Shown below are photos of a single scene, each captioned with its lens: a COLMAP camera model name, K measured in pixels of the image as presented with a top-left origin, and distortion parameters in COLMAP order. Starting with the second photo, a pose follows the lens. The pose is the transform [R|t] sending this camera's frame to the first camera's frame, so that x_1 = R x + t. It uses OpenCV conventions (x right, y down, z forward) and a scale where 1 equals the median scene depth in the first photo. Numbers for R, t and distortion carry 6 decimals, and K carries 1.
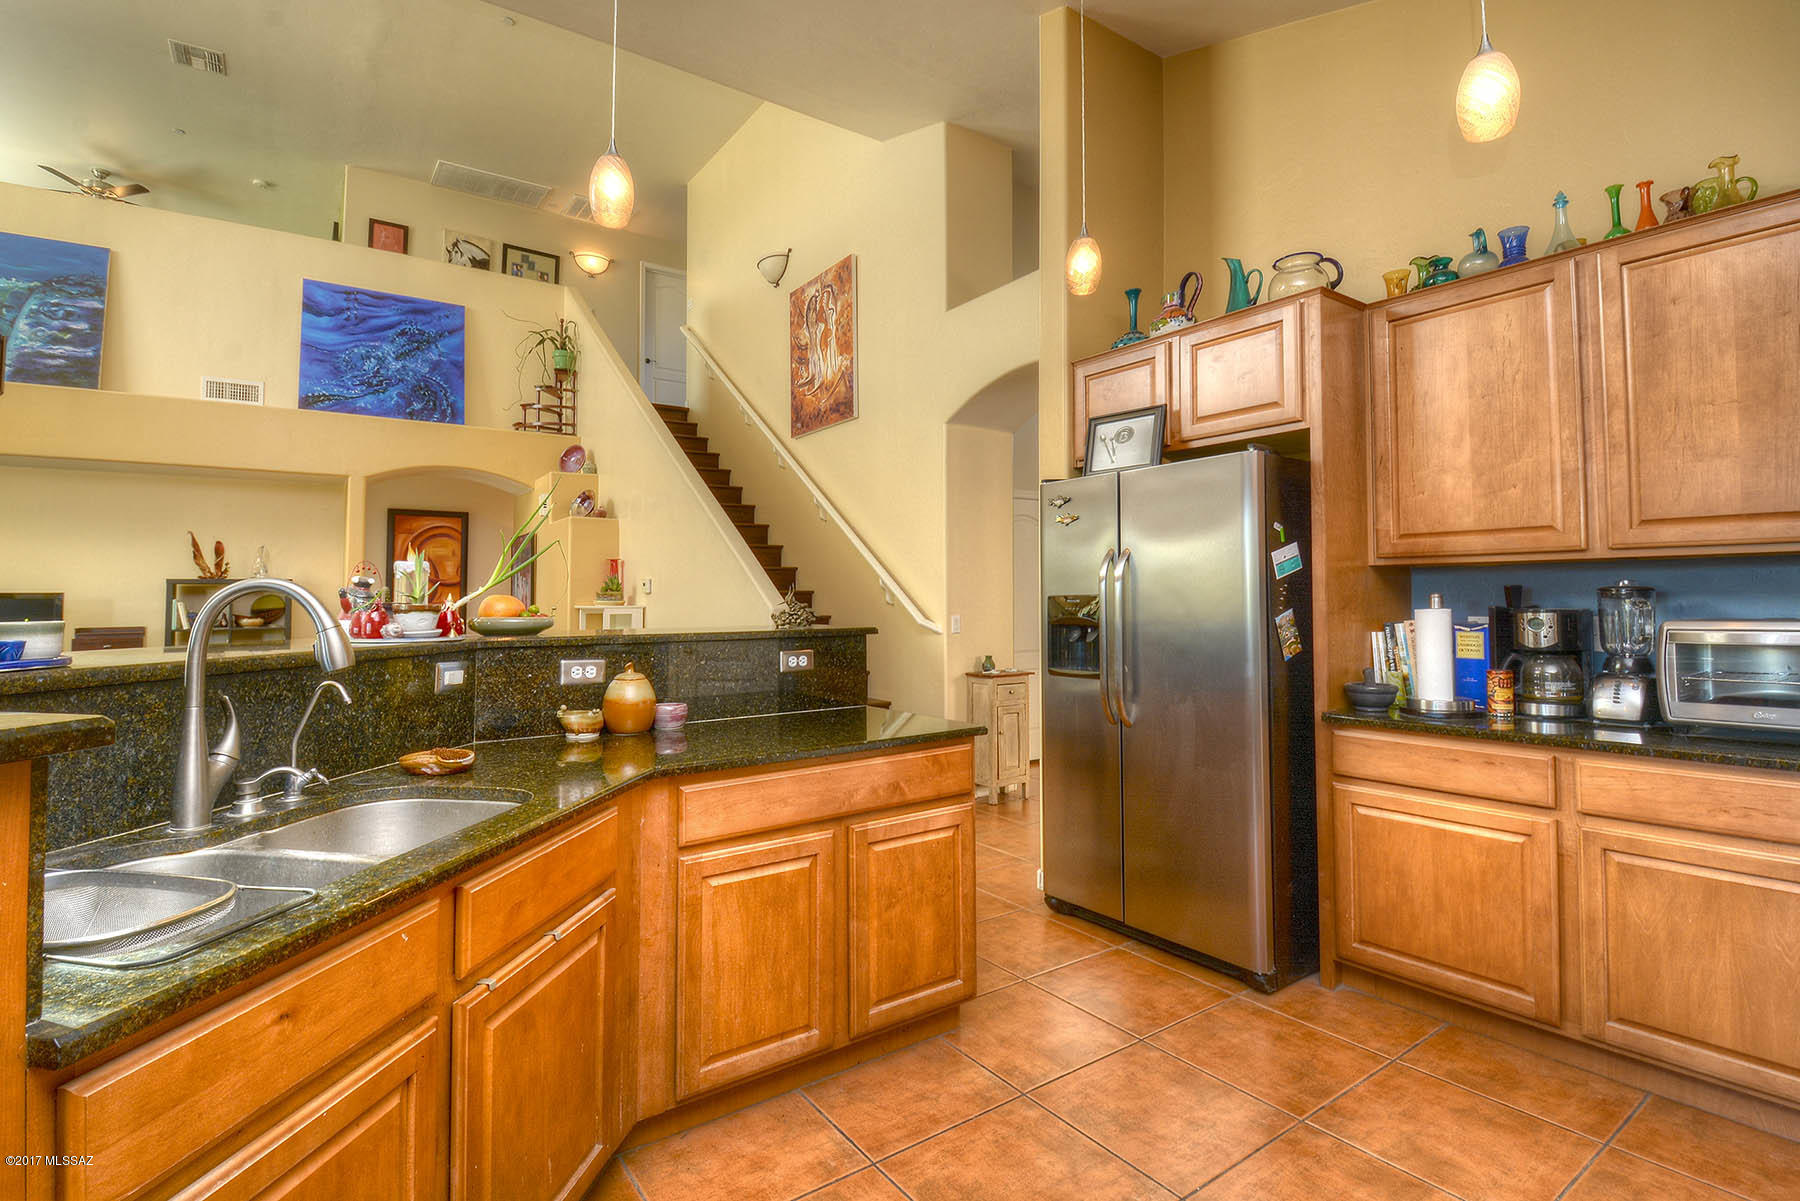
lens RADIAL K [[835.1, 0, 907.0], [0, 835.1, 572.1], [0, 0, 1]] dist [0.008045, -0.018965]
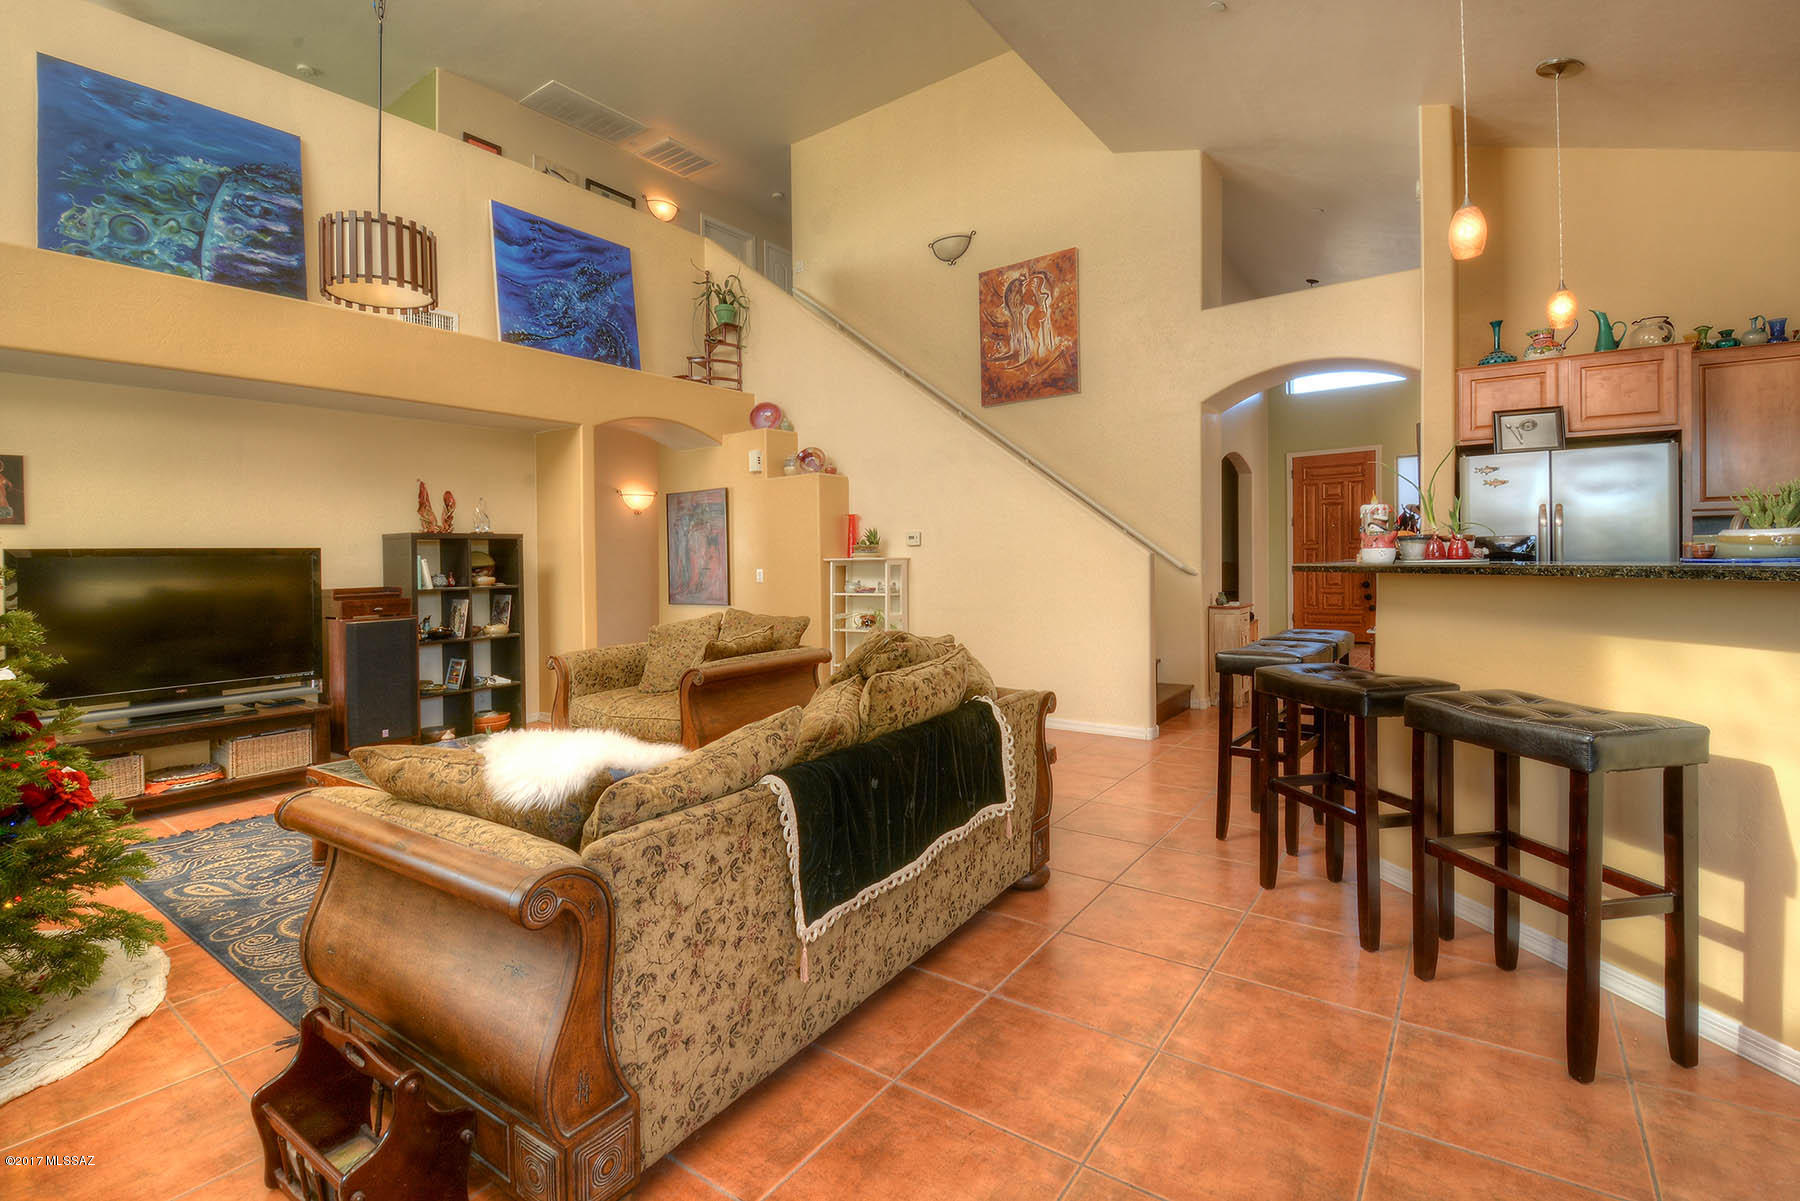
lens RADIAL K [[790.6, 0, 914.2], [0, 790.6, 567.4], [0, 0, 1]] dist [-0.001214, -0.016635]
pose [[0.942660, -0.018805, 0.333225, -0.599276], [0.005424, 0.999143, 0.041040, 0.009158], [-0.333711, -0.036880, 0.941954, 0.039679]]
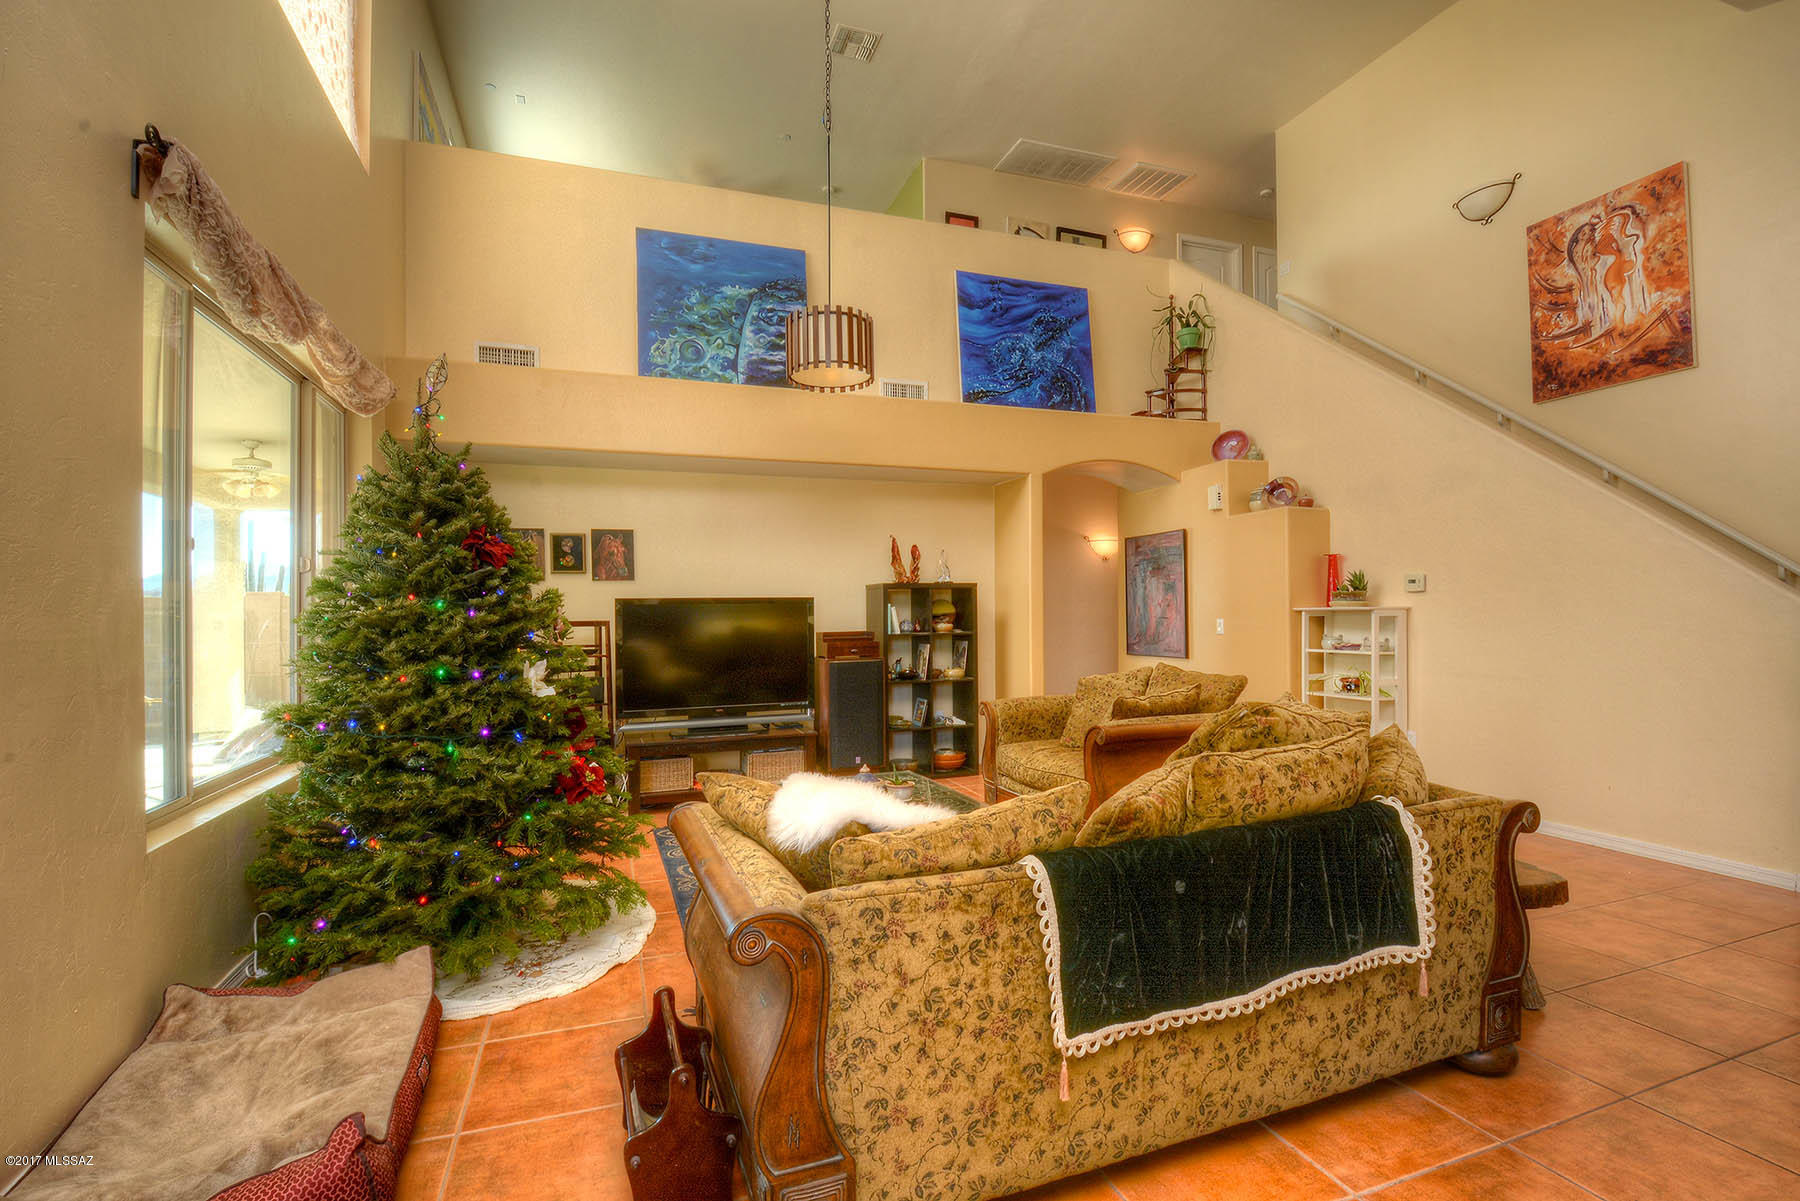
lens RADIAL K [[837.4, 0, 924.9], [0, 837.4, 609.7], [0, 0, 1]] dist [0.001648, -0.022858]
pose [[0.966125, -0.010383, -0.257867, -0.528108], [0.018166, 0.999448, 0.027819, 0.008494], [0.257436, -0.031561, 0.965780, 0.054401]]
